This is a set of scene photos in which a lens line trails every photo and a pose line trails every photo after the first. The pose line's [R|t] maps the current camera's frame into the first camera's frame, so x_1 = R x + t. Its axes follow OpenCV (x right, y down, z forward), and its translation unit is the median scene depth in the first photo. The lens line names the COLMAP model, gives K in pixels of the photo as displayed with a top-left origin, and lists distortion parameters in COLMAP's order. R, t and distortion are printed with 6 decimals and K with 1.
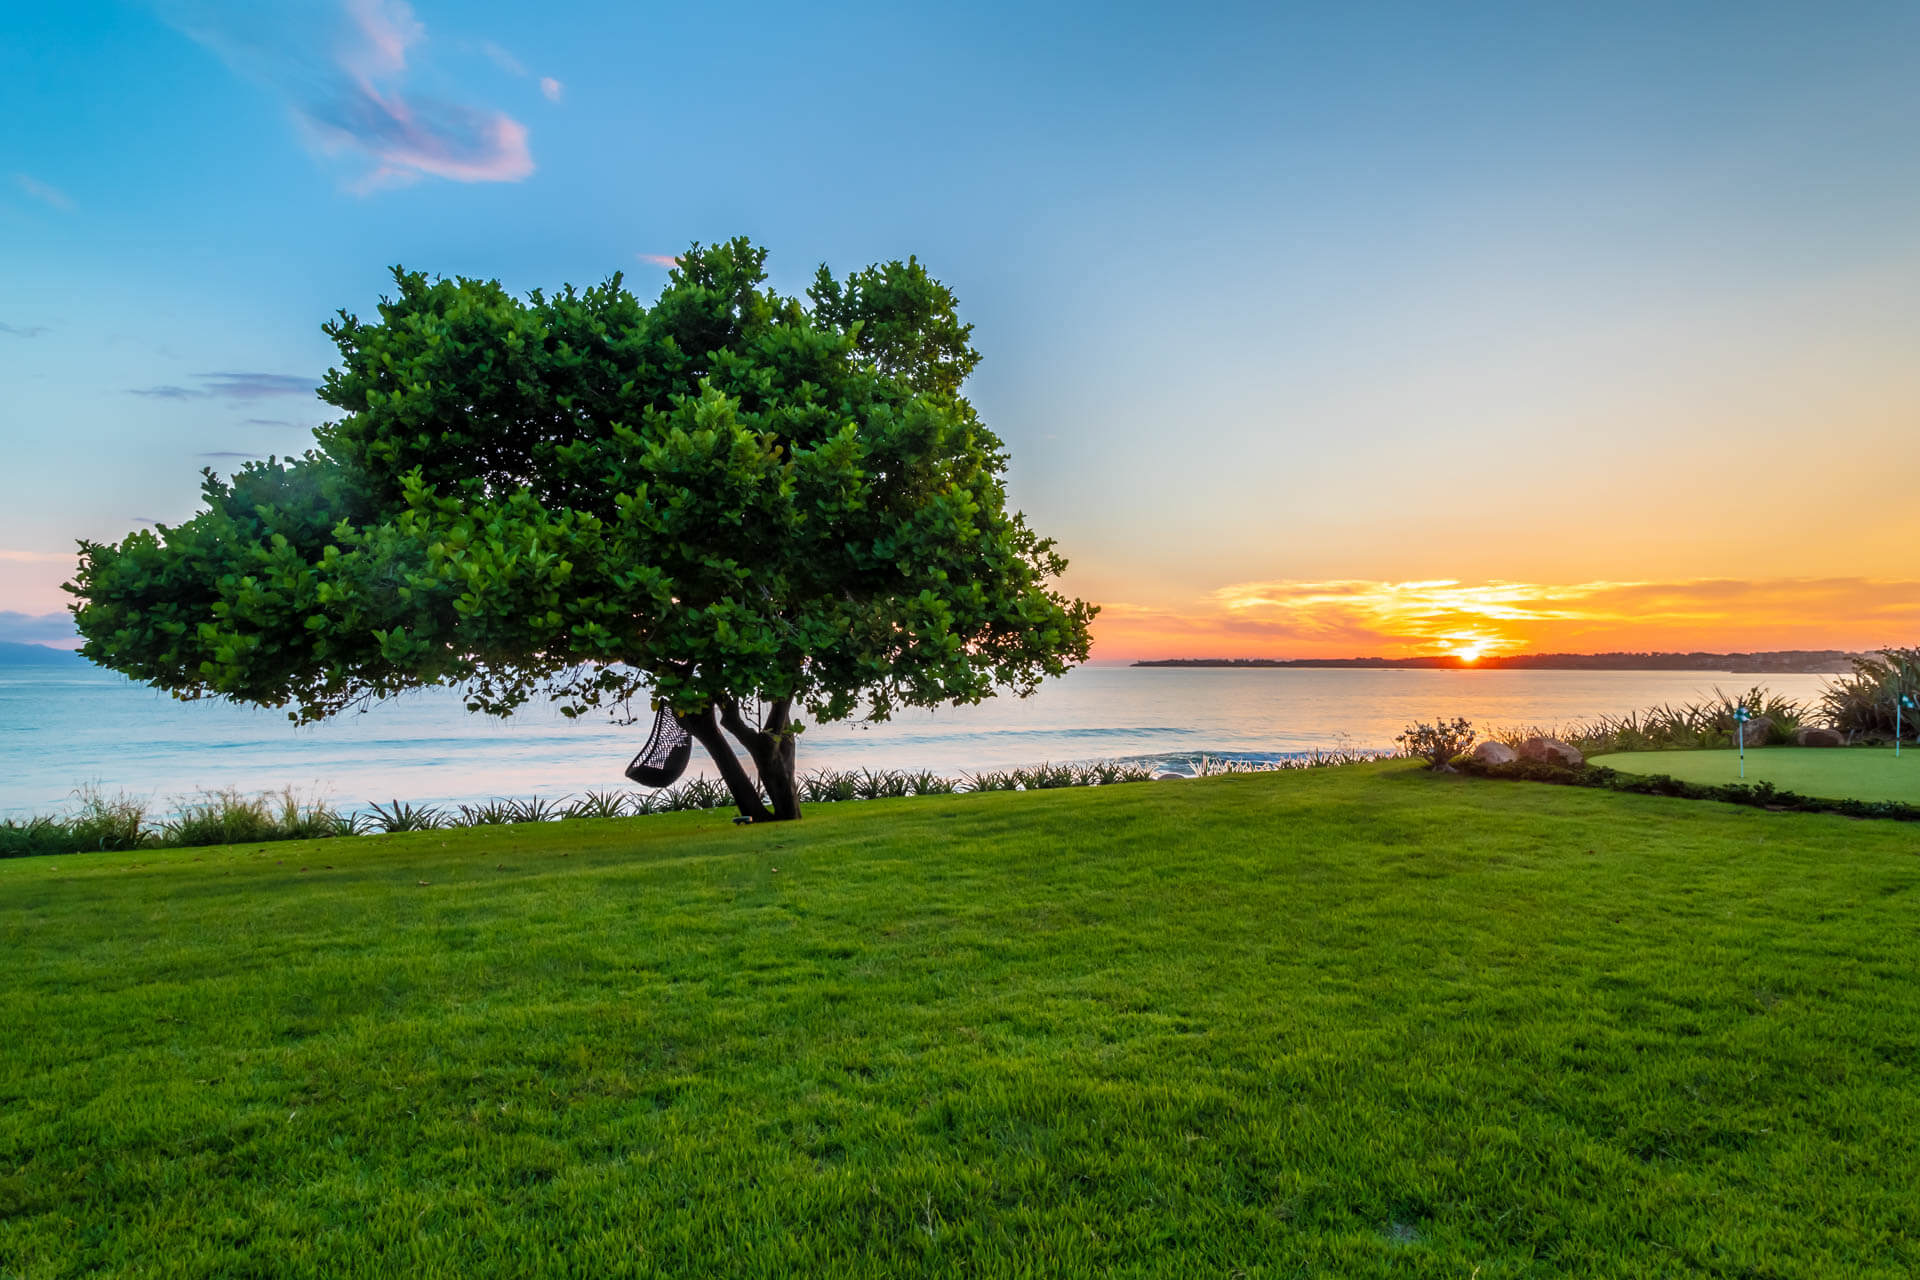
lens RADIAL K [[918.0, 0, 978.4], [0, 918.0, 621.7], [0, 0, 1]] dist [-0.027776, -0.002175]
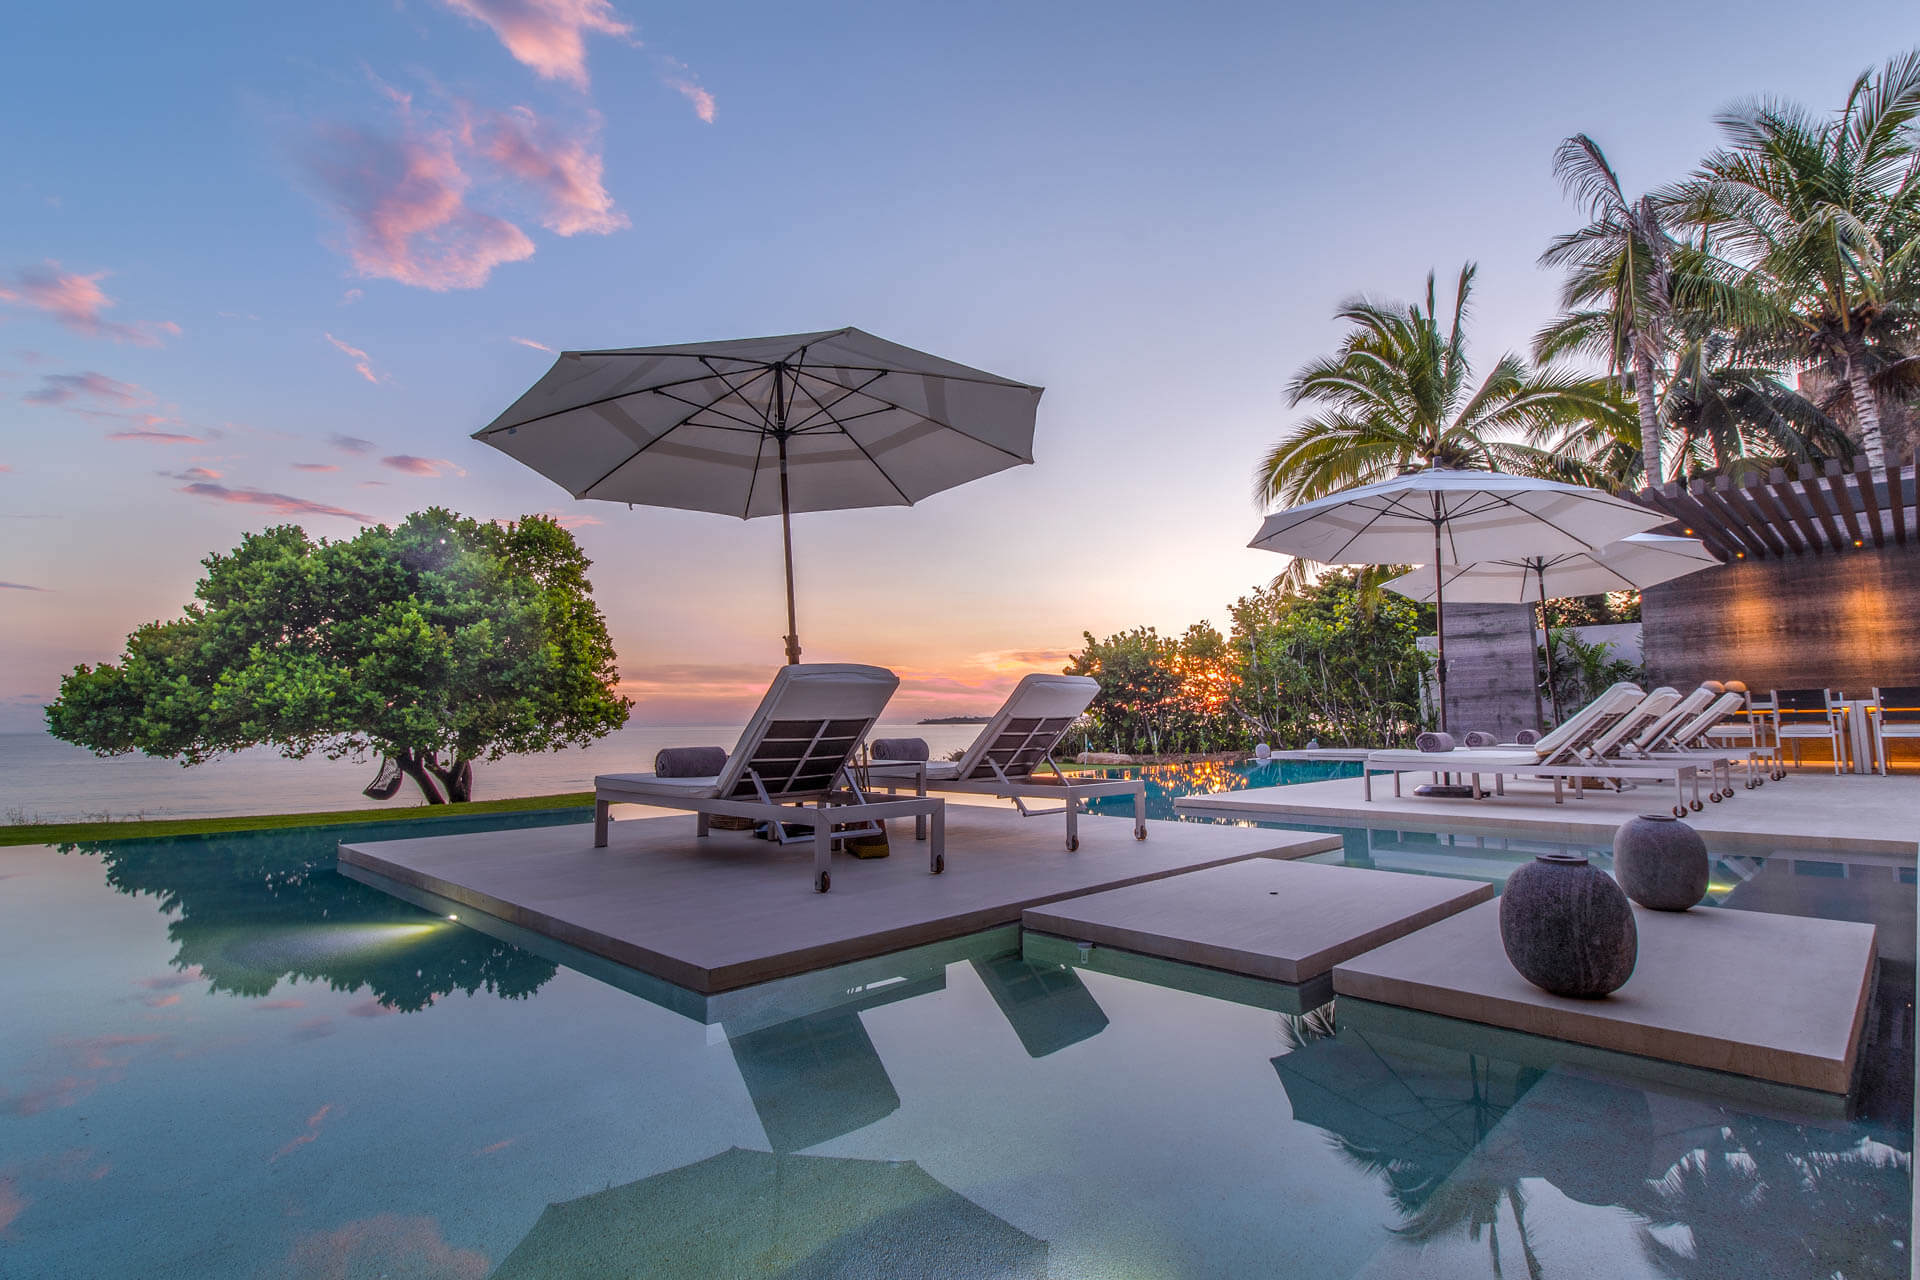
lens RADIAL K [[918.0, 0, 997.8], [0, 918.0, 599.8], [0, 0, 1]] dist [-0.027776, -0.002175]
pose [[0.978863, 0.012235, 0.204149, 0.566175], [0.005032, 0.996466, -0.083847, -0.074763], [-0.204453, 0.083102, 0.975342, -1.242802]]
